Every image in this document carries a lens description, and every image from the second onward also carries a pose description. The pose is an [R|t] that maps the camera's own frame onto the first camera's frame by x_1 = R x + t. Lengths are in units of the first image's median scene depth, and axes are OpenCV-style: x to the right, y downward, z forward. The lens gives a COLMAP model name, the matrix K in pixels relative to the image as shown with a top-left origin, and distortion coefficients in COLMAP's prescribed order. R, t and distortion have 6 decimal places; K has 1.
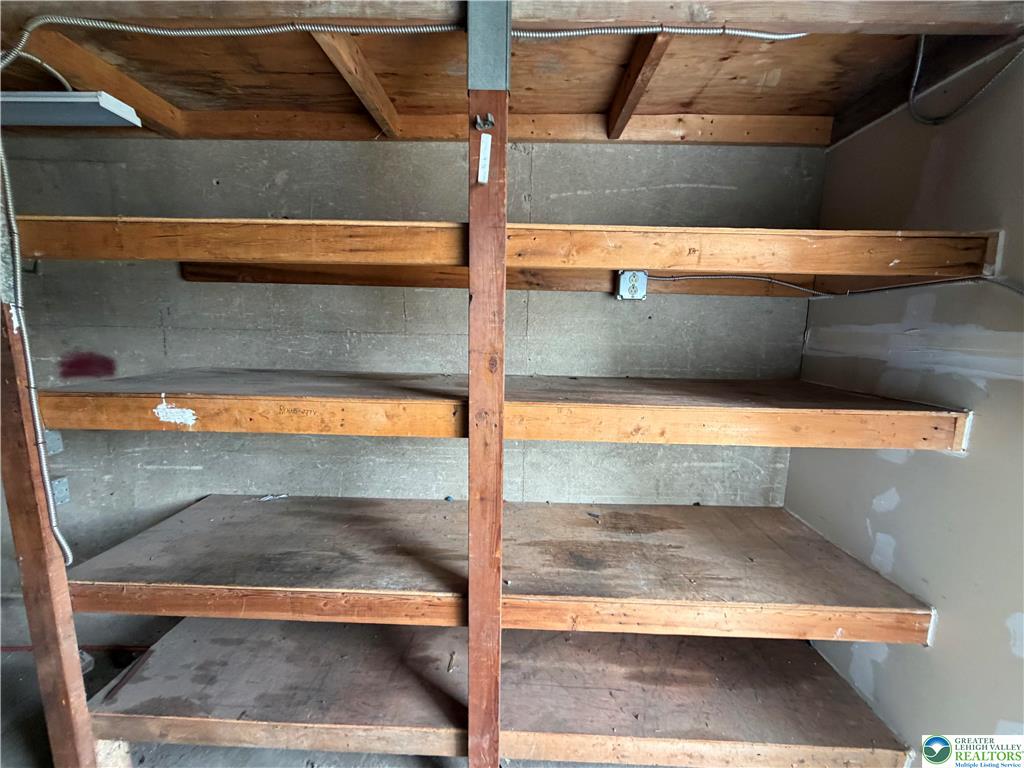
lens RADIAL K [[406.9, 0, 512.2], [0, 406.9, 384.3], [0, 0, 1]] dist [-0.000740, 0.000193]
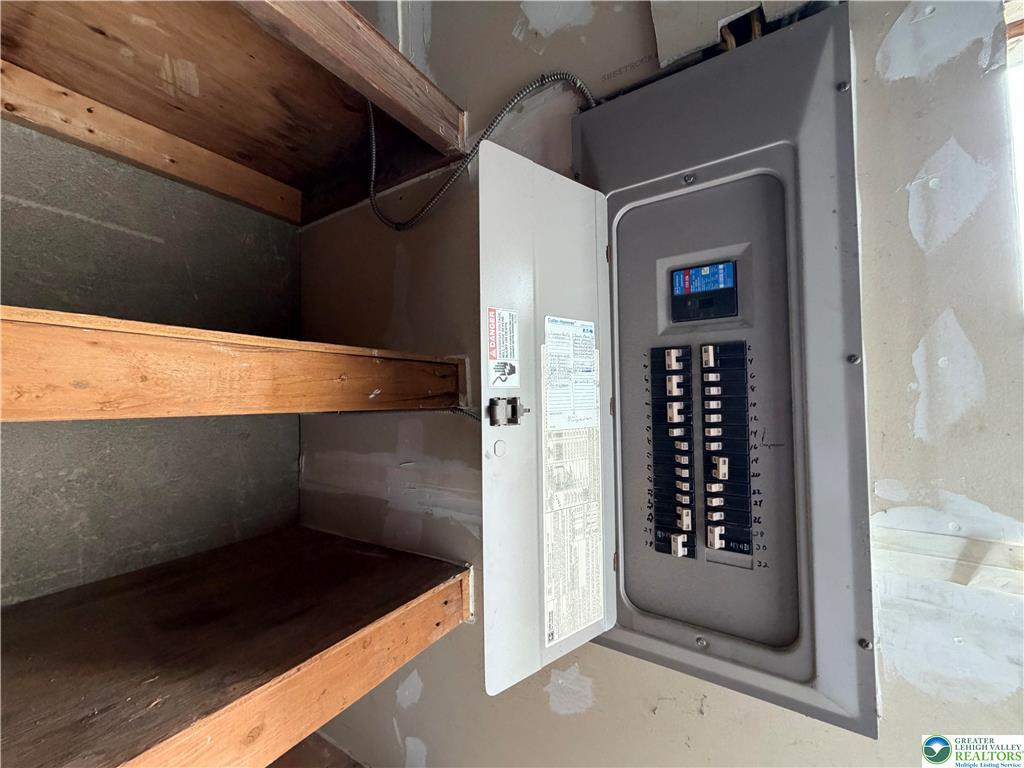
lens RADIAL K [[406.9, 0, 511.0], [0, 406.9, 385.3], [0, 0, 1]] dist [-0.000740, 0.000193]
pose [[0.519767, 0.002566, 0.854304, 0.401676], [0.149496, 0.984292, -0.093912, -0.180833], [-0.841126, 0.176528, 0.511219, 0.386444]]
